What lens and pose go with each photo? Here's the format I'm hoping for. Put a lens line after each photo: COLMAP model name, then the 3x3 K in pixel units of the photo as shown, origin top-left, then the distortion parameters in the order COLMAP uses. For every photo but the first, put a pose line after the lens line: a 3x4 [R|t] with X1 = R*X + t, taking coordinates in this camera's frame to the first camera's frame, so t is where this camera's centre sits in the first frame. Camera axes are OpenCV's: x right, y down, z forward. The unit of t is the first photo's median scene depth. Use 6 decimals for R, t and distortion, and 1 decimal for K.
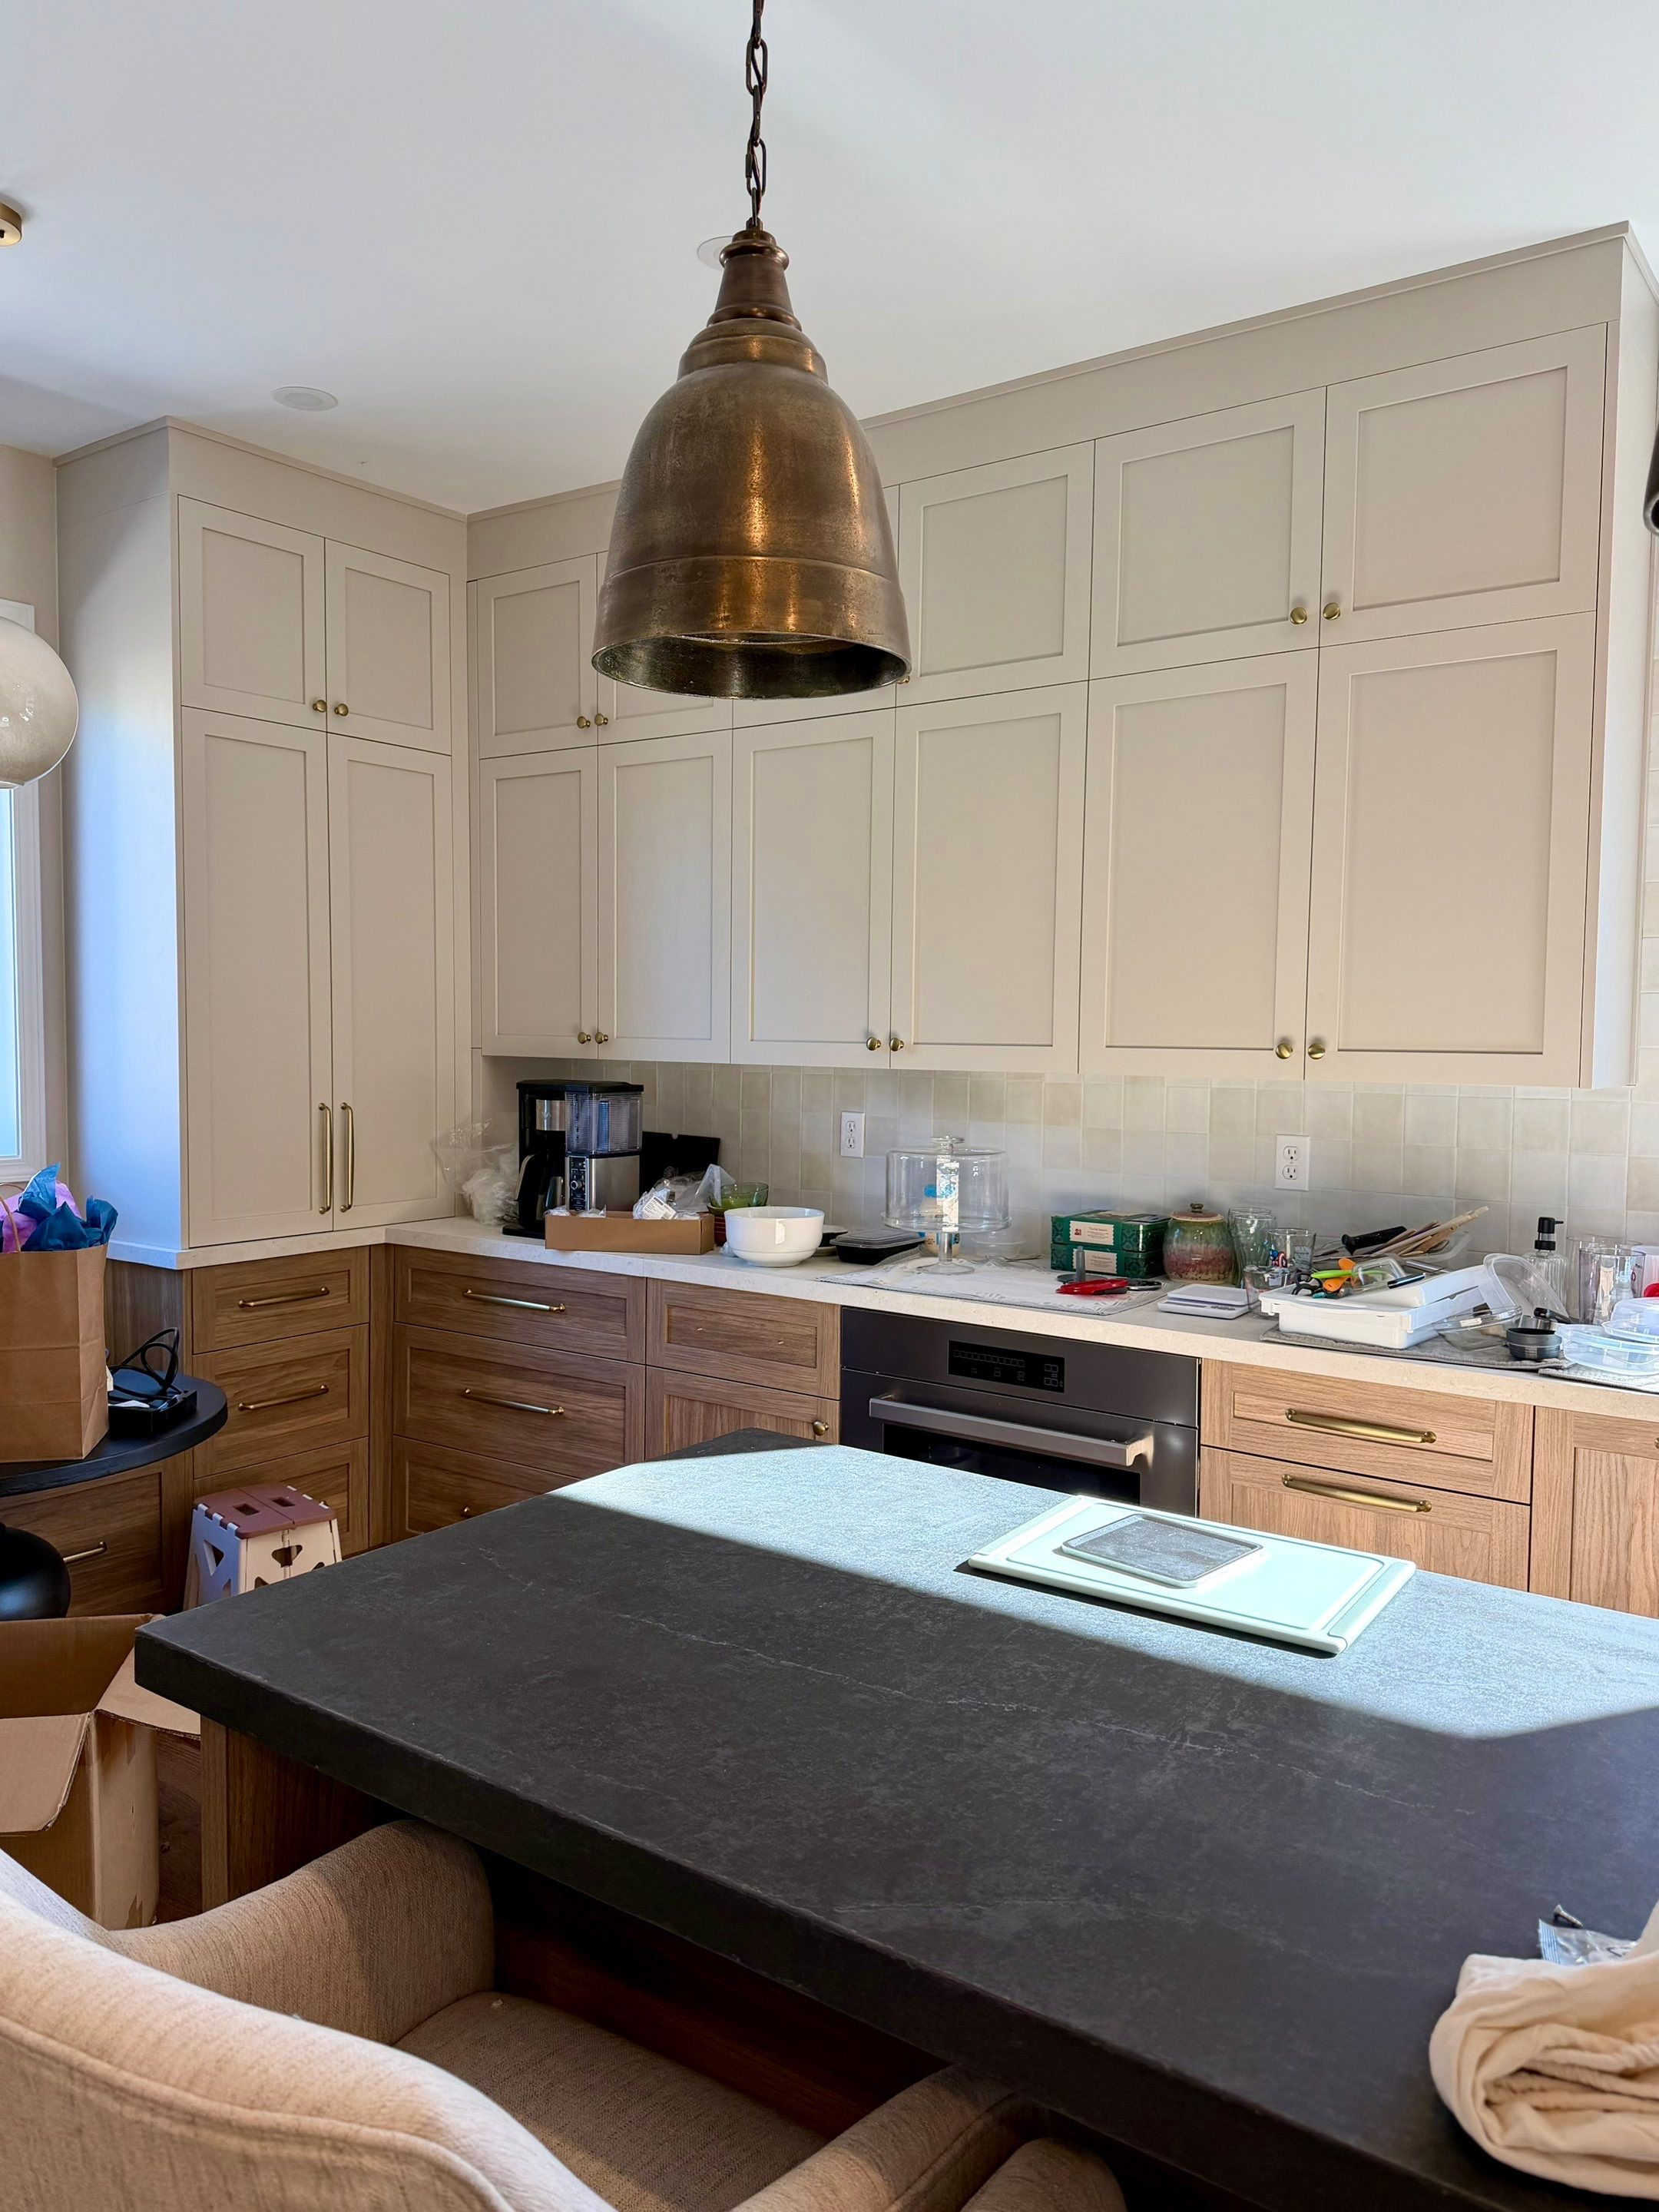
lens RADIAL K [[1575.4, 0, 823.6], [0, 1575.4, 1113.4], [0, 0, 1]] dist [0.130774, -0.197372]
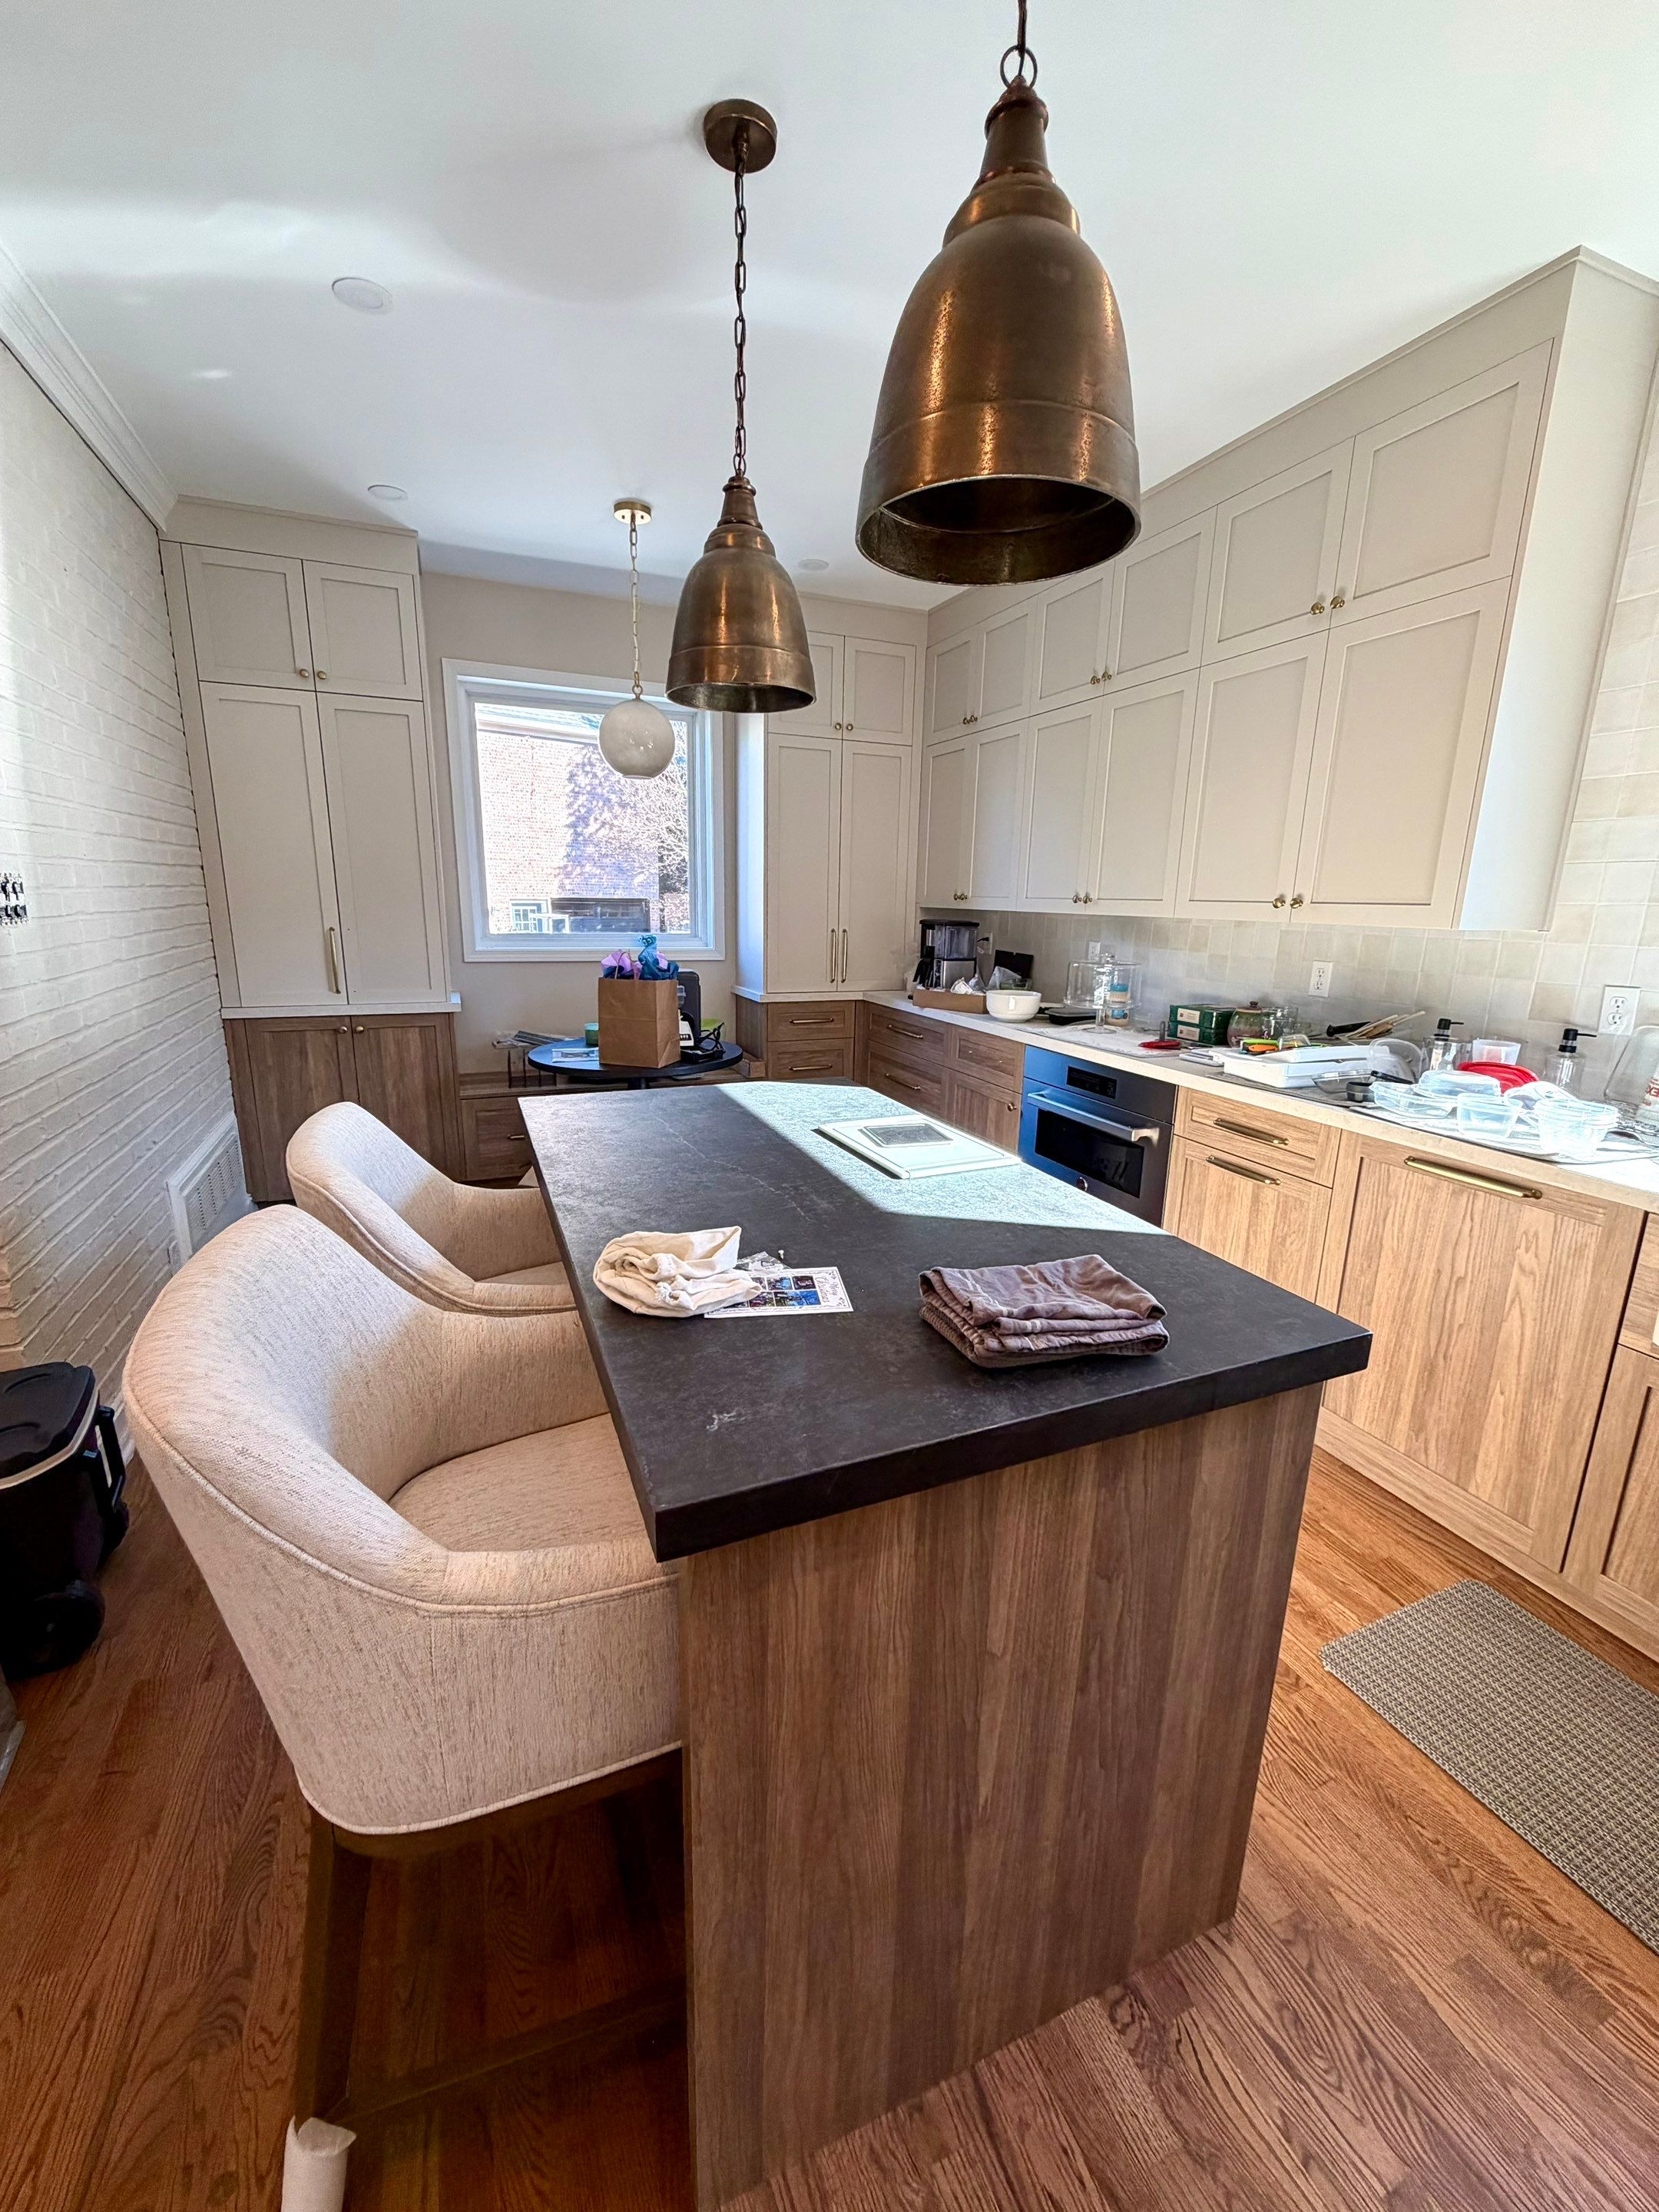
lens RADIAL K [[884.2, 0, 824.0], [0, 884.2, 1100.1], [0, 0, 1]] dist [0.000276, 0.000302]
pose [[0.854292, 0.123079, -0.505012, 0.312440], [-0.040061, 0.984263, 0.172111, 0.017039], [0.518248, -0.126802, 0.845778, -0.003075]]
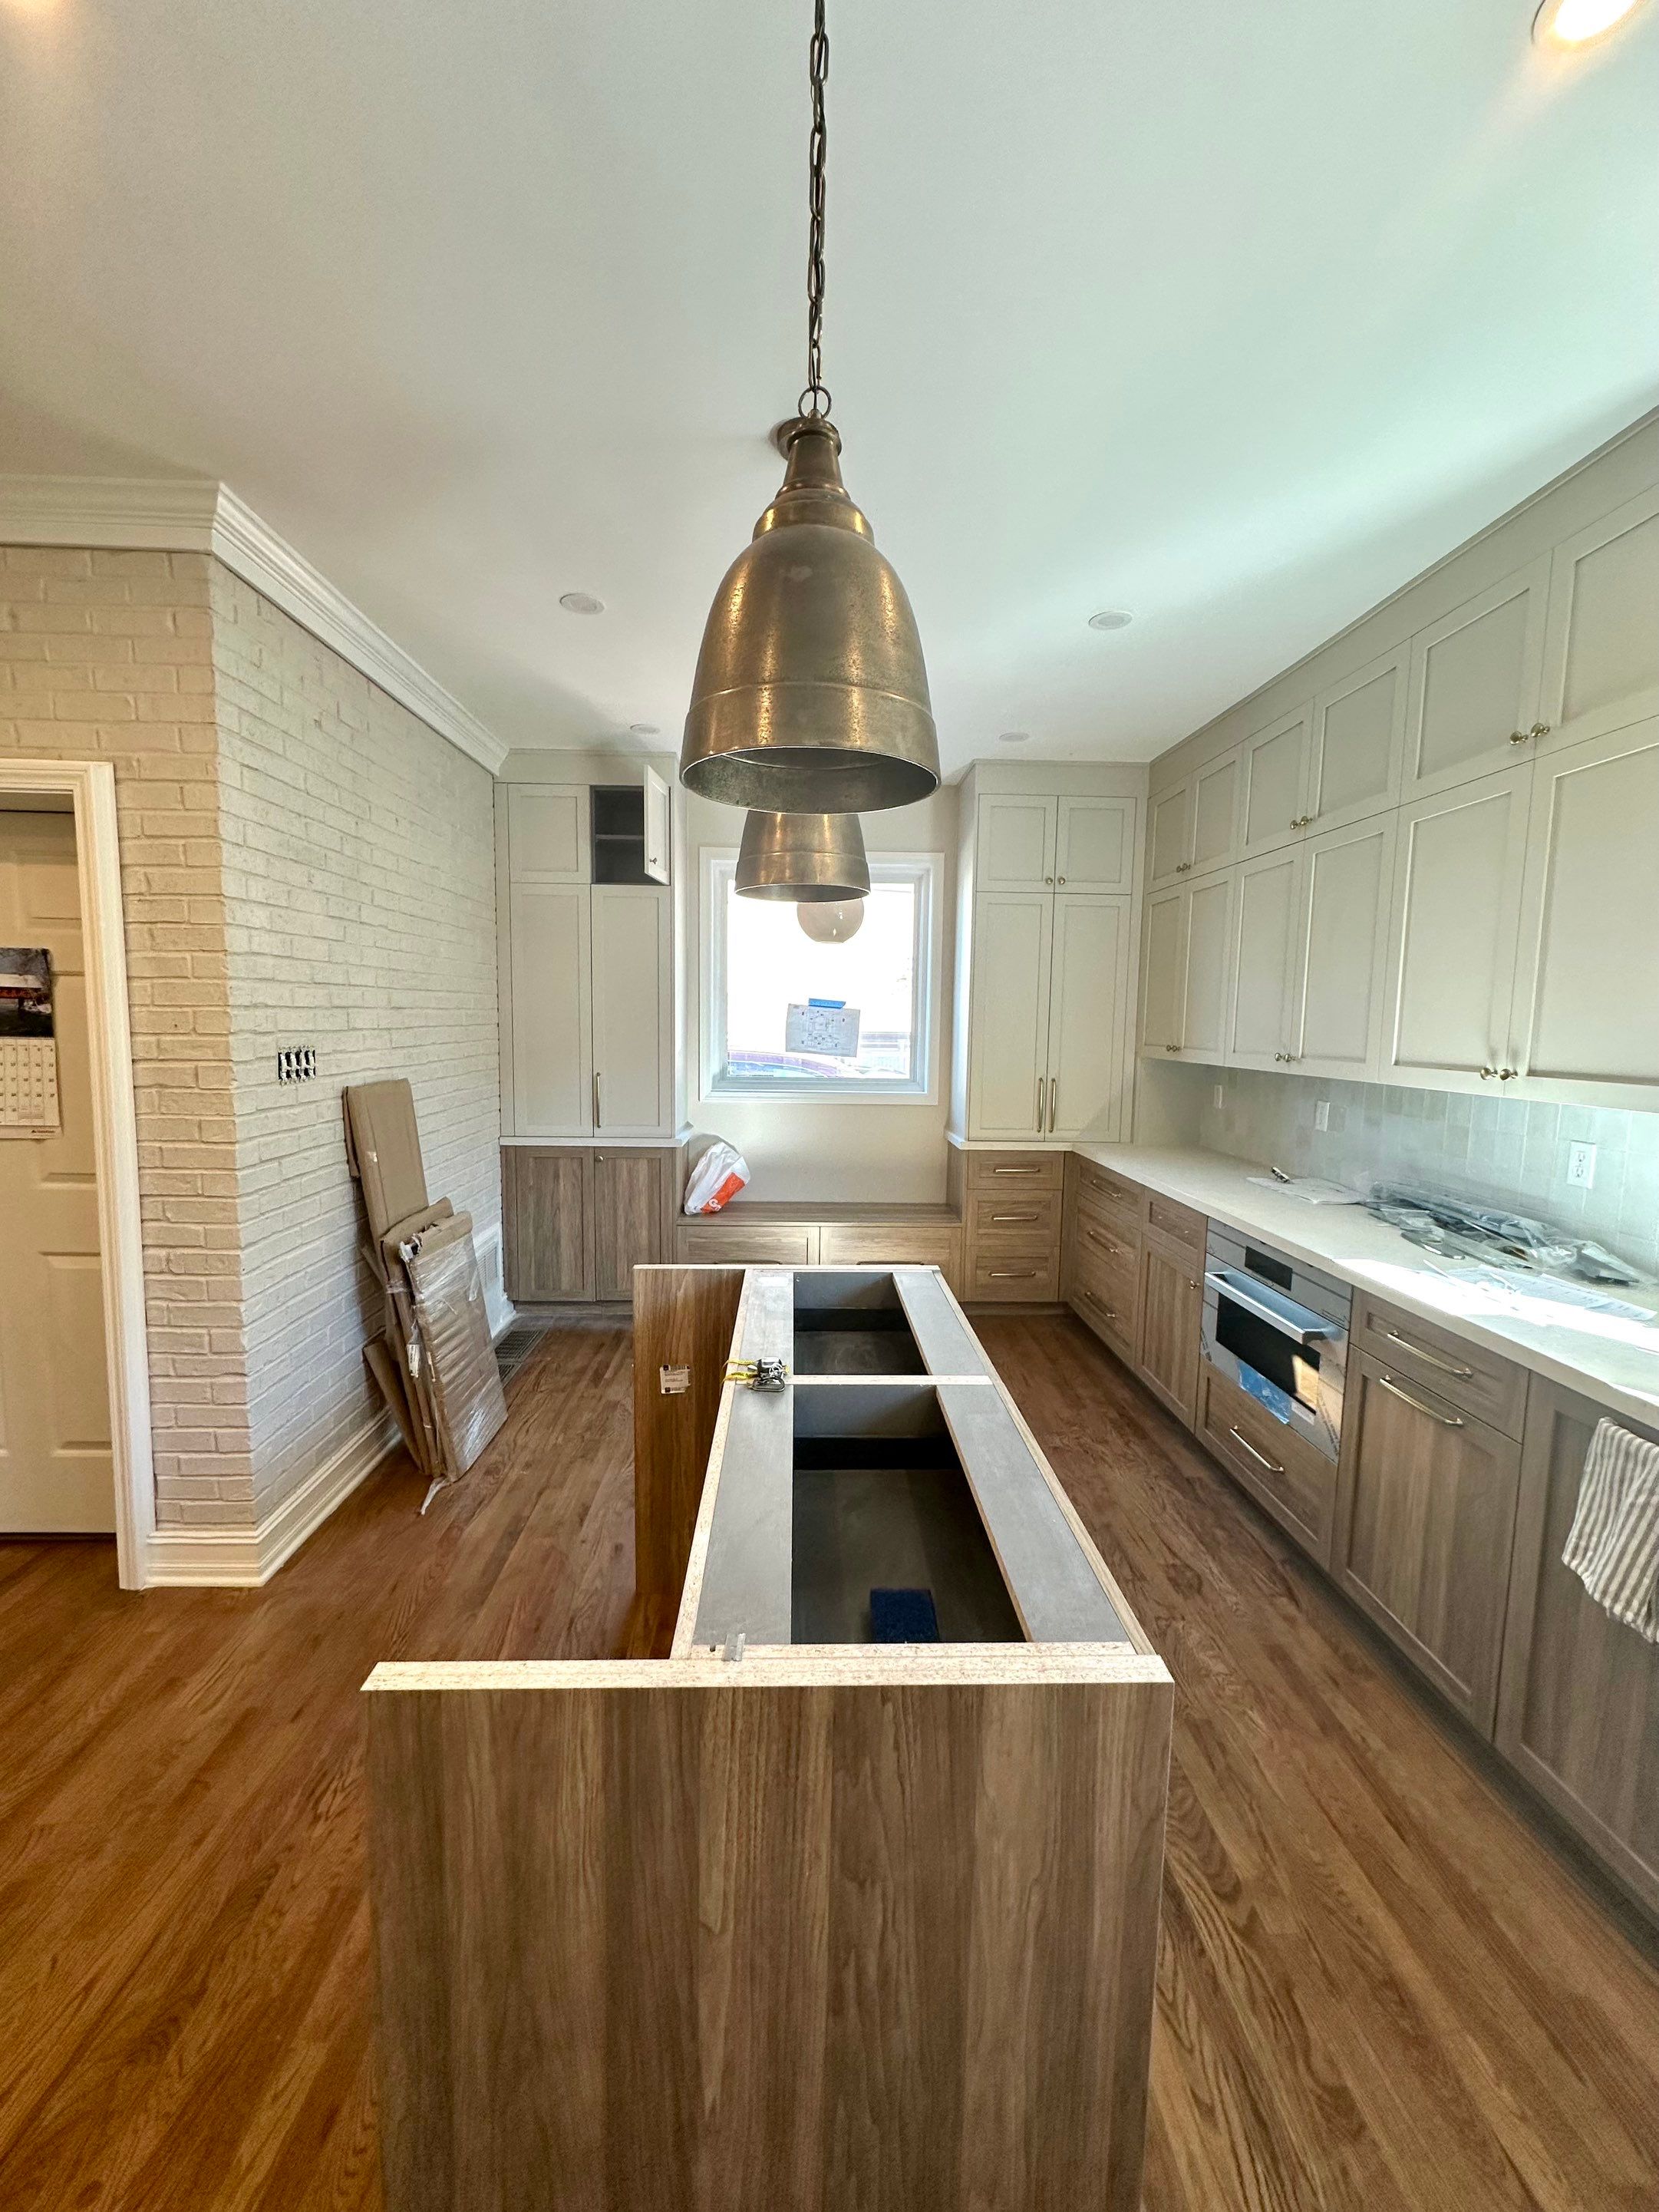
lens RADIAL K [[883.2, 0, 826.8], [0, 883.2, 1105.1], [0, 0, 1]] dist [-0.006923, 0.000982]
pose [[0.614215, 0.075750, -0.785494, 0.443331], [-0.053912, 0.997085, 0.053999, -0.019611], [0.787295, 0.009181, 0.616508, 0.106674]]
